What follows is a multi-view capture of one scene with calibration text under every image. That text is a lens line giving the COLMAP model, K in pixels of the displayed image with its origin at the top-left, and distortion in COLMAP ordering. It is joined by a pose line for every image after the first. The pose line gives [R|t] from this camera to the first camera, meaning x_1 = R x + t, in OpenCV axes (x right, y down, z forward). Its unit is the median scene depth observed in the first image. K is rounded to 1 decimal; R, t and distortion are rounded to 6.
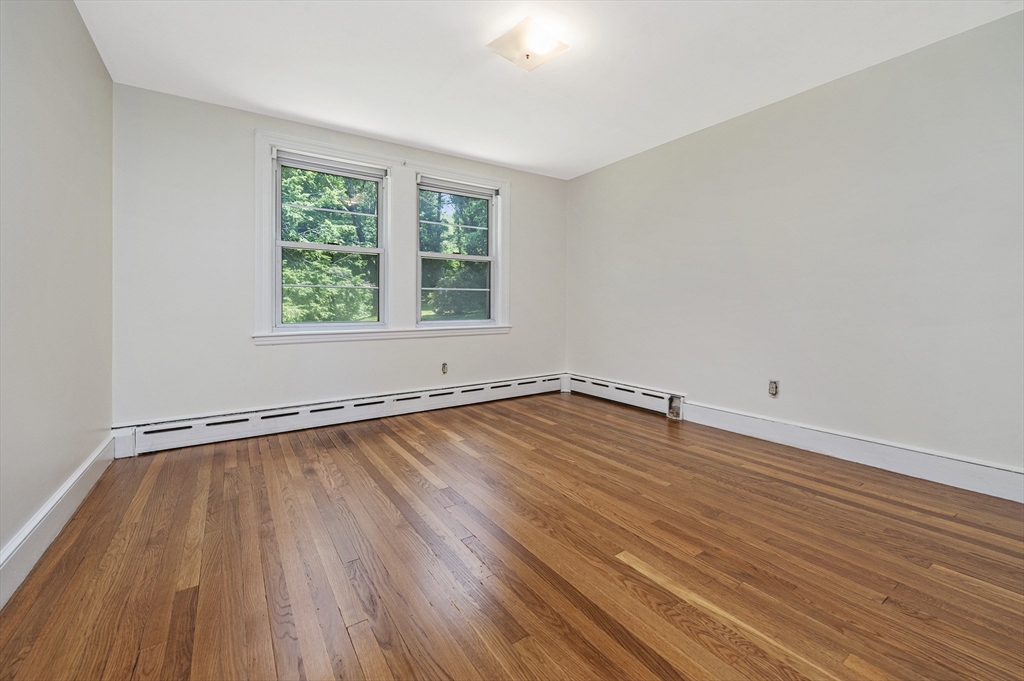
lens RADIAL K [[421.1, 0, 515.4], [0, 421.1, 306.7], [0, 0, 1]] dist [-0.001852, -0.000344]
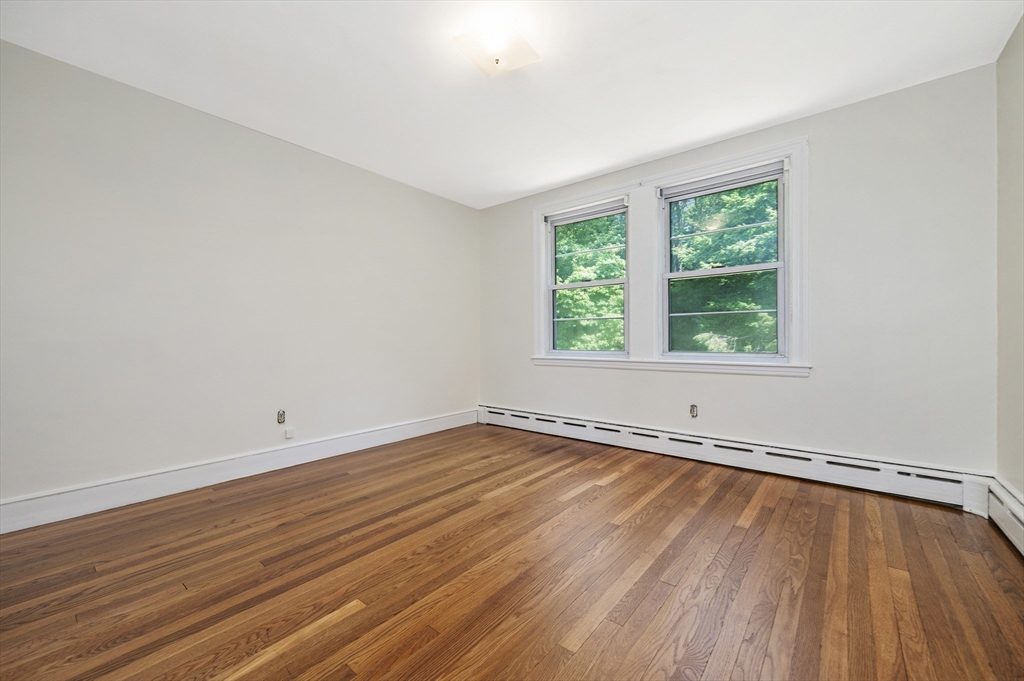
lens RADIAL K [[406.3, 0, 510.0], [0, 406.3, 338.0], [0, 0, 1]] dist [0.000276, -0.000051]
pose [[0.282073, 0.000863, -0.959392, 0.880769], [0.001677, 0.999998, 0.001393, 0.005489], [0.959391, -0.002002, 0.282071, 0.784416]]
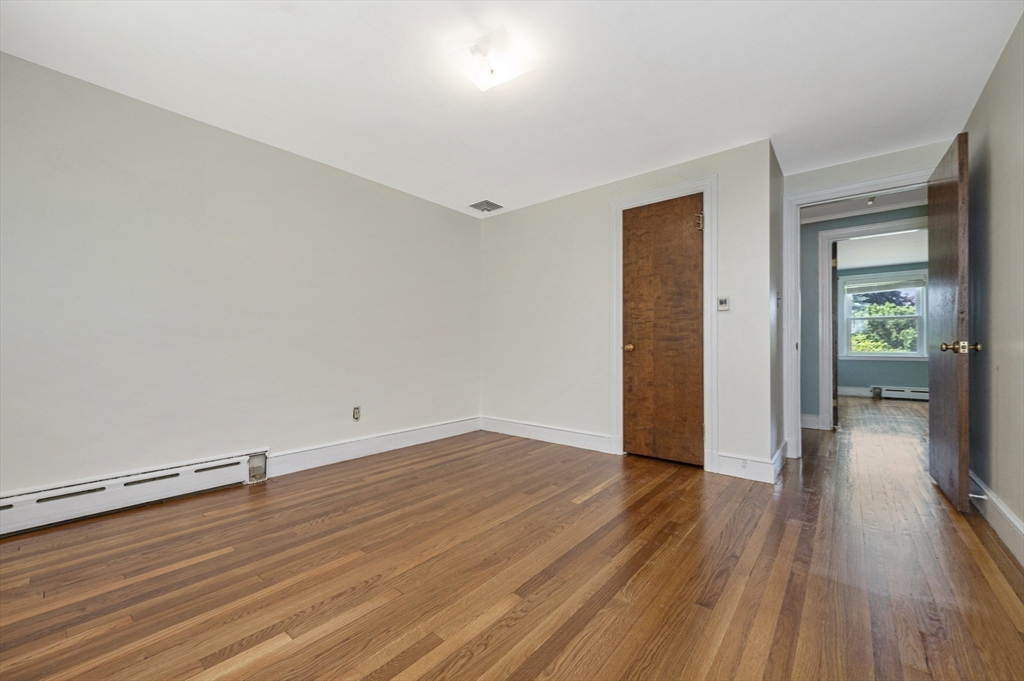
lens RADIAL K [[406.3, 0, 510.0], [0, 406.3, 338.0], [0, 0, 1]] dist [0.000276, -0.000051]
pose [[-0.272646, 0.019980, 0.961907, -0.849504], [-0.000173, 0.999783, -0.020816, 0.004381], [-0.962114, -0.005841, -0.272583, 1.214128]]
